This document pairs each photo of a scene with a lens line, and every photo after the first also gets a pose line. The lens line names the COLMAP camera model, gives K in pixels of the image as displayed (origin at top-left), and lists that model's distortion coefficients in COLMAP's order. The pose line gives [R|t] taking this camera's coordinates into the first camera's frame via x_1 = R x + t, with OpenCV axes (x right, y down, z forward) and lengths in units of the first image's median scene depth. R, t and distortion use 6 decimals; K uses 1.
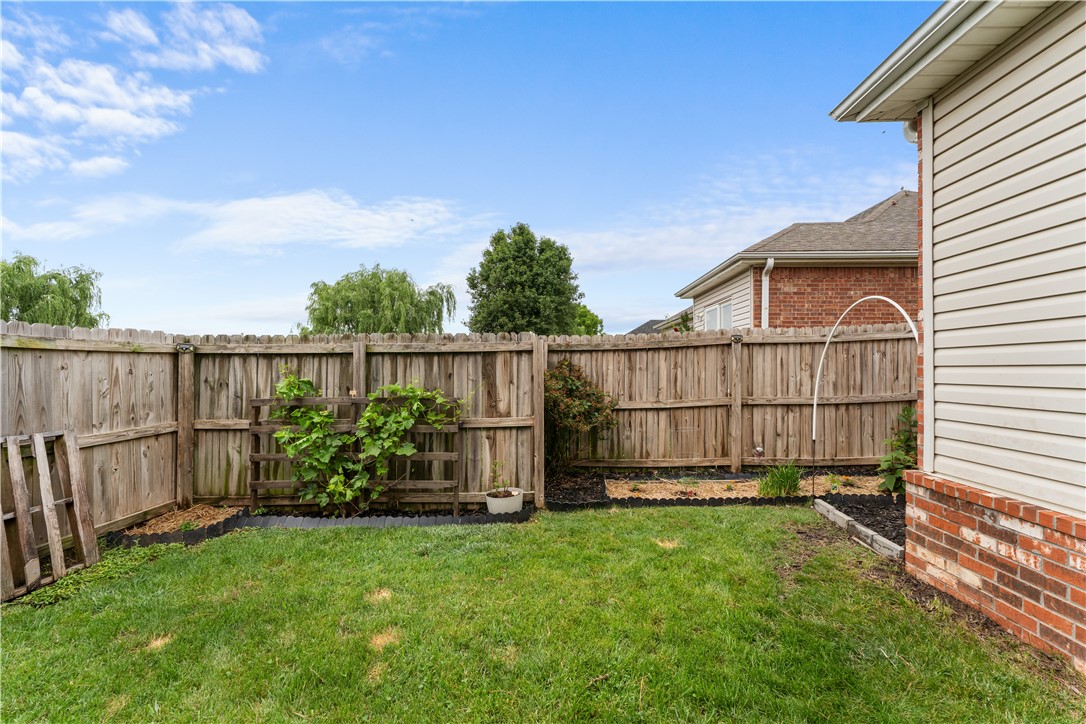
lens RADIAL K [[439.0, 0, 545.7], [0, 439.0, 368.3], [0, 0, 1]] dist [-0.002013, -0.000609]
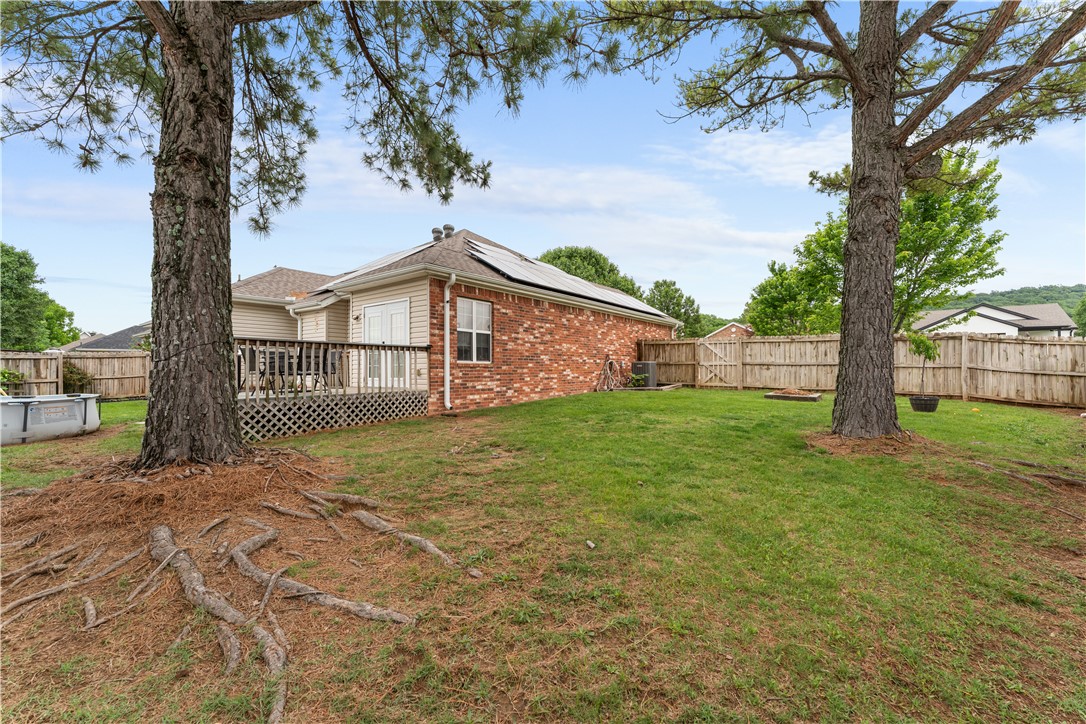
lens RADIAL K [[439.0, 0, 542.9], [0, 439.0, 365.9], [0, 0, 1]] dist [-0.002013, -0.000609]
pose [[0.577118, 0.001332, 0.816660, -0.469325], [0.003305, 0.999987, -0.003967, 0.030808], [-0.816654, 0.004988, 0.577106, -2.980345]]
